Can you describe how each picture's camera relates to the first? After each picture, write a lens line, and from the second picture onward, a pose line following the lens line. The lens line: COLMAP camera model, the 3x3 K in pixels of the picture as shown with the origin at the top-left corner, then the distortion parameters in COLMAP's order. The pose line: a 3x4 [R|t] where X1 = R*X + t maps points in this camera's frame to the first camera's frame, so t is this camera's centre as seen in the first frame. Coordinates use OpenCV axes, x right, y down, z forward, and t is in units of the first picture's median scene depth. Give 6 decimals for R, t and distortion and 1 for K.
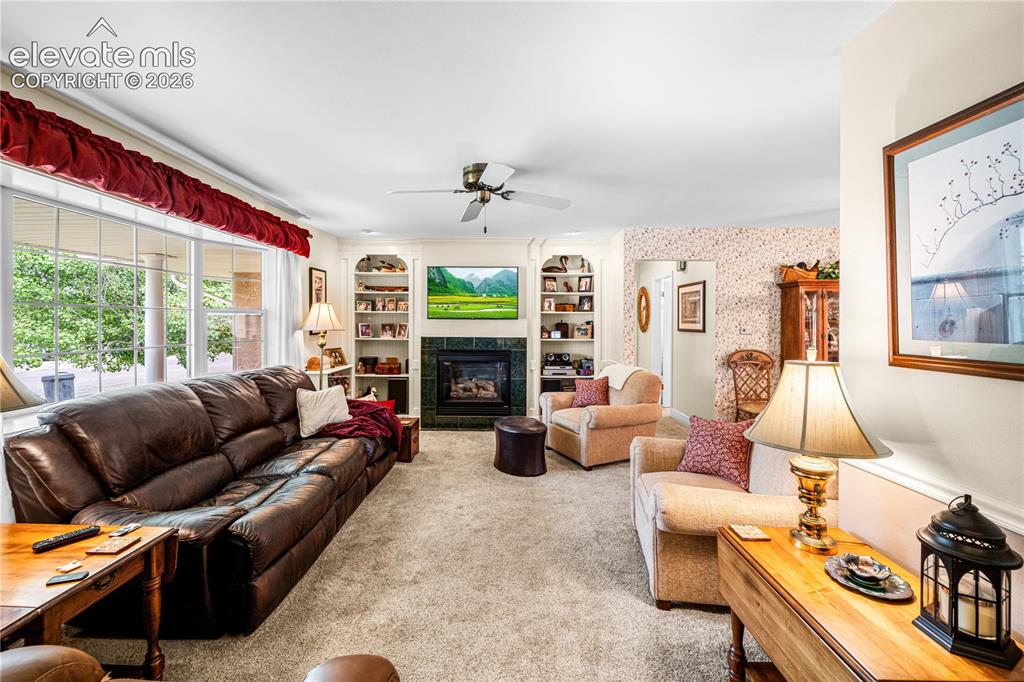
lens RADIAL K [[416.4, 0, 512.5], [0, 416.4, 327.3], [0, 0, 1]] dist [-0.000102, -0.000660]
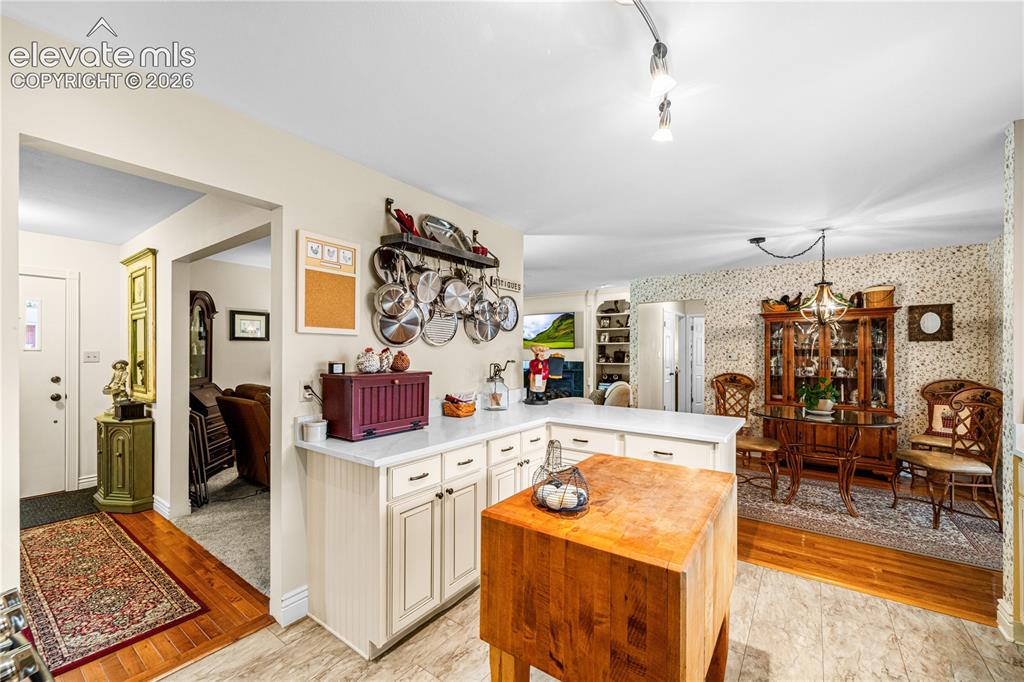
lens RADIAL K [[416.4, 0, 501.3], [0, 416.4, 349.2], [0, 0, 1]] dist [-0.000102, -0.000660]
pose [[0.798699, -0.005332, -0.601708, 0.640589], [-0.004467, 0.999881, -0.014790, 0.004984], [0.601715, 0.014501, 0.798580, -0.279608]]
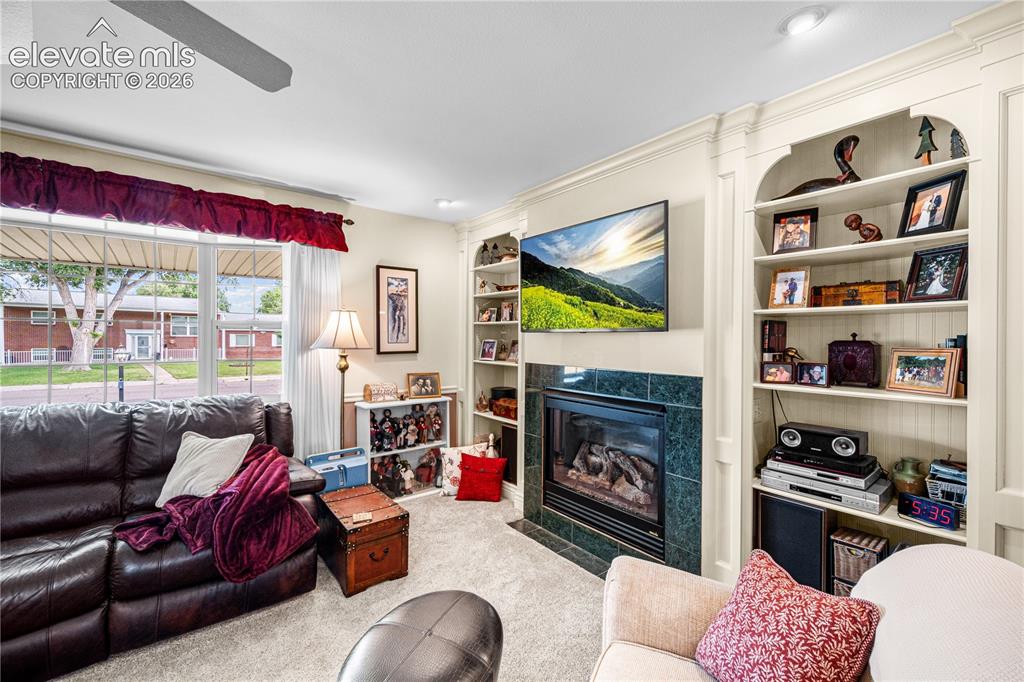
lens RADIAL K [[416.4, 0, 507.7], [0, 416.4, 341.2], [0, 0, 1]] dist [-0.000102, -0.000660]
pose [[0.624946, 0.006493, -0.780641, 0.219458], [-0.013931, 0.999899, -0.002836, -0.005097], [0.780544, 0.012648, 0.624973, 0.597563]]
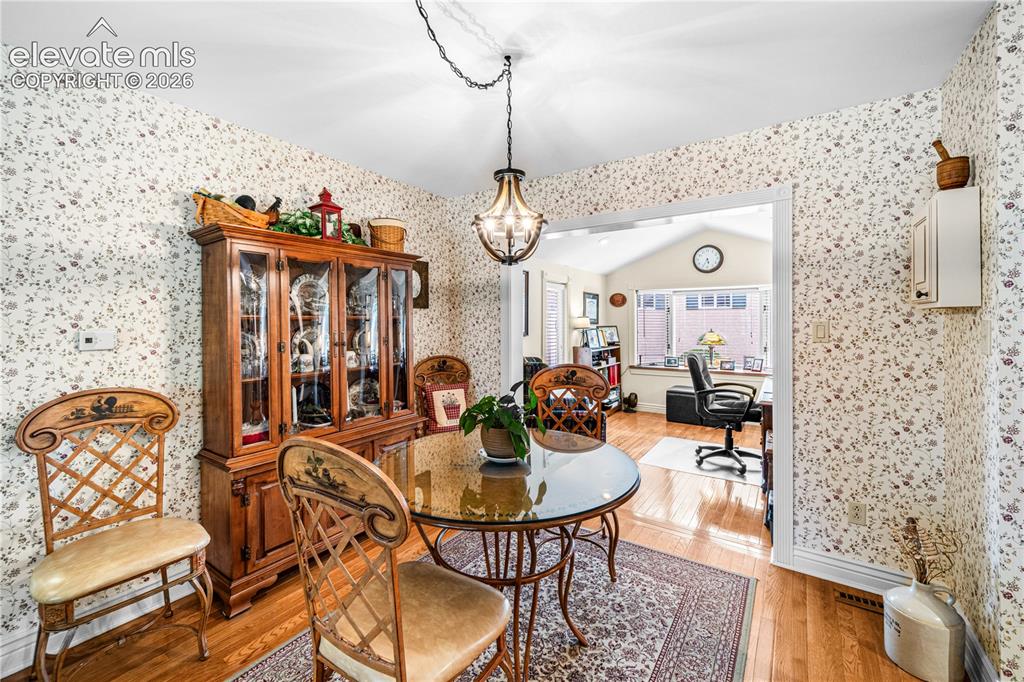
lens RADIAL K [[416.4, 0, 508.3], [0, 416.4, 325.1], [0, 0, 1]] dist [-0.000102, -0.000660]
pose [[0.558804, -0.013236, 0.829194, 0.390019], [0.006596, 0.999912, 0.011516, -0.007381], [-0.829274, -0.000966, 0.558842, 0.401209]]
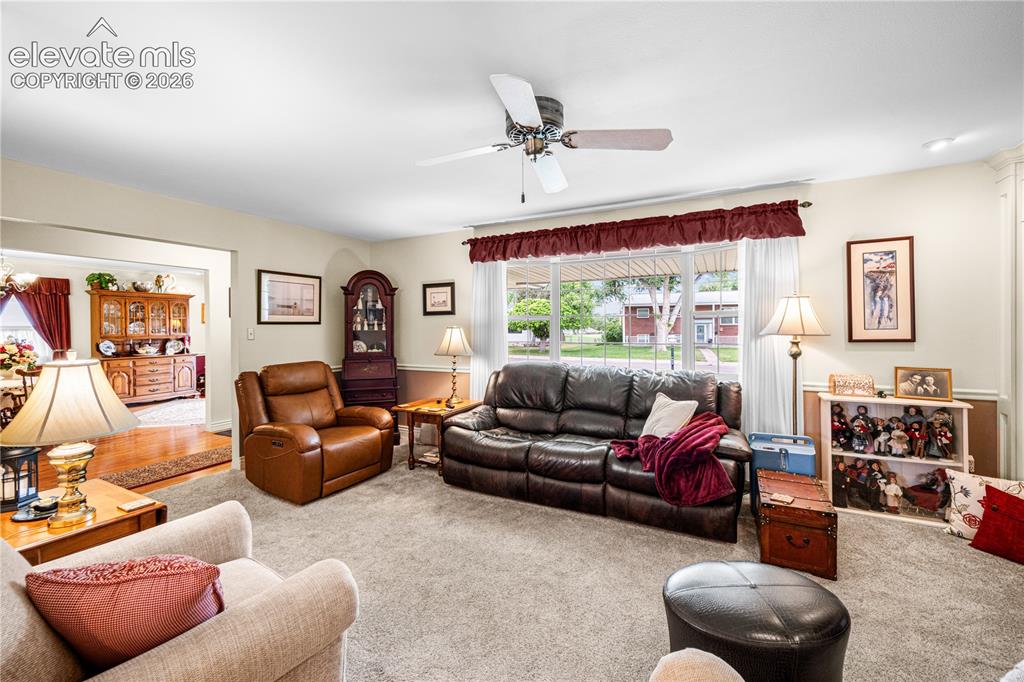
lens RADIAL K [[416.4, 0, 516.0], [0, 416.4, 330.1], [0, 0, 1]] dist [-0.000102, -0.000660]
pose [[-0.446406, 0.008393, -0.894791, 0.306764], [-0.003555, 0.999931, 0.011152, -0.005022], [0.894824, 0.008159, -0.446345, 0.688600]]
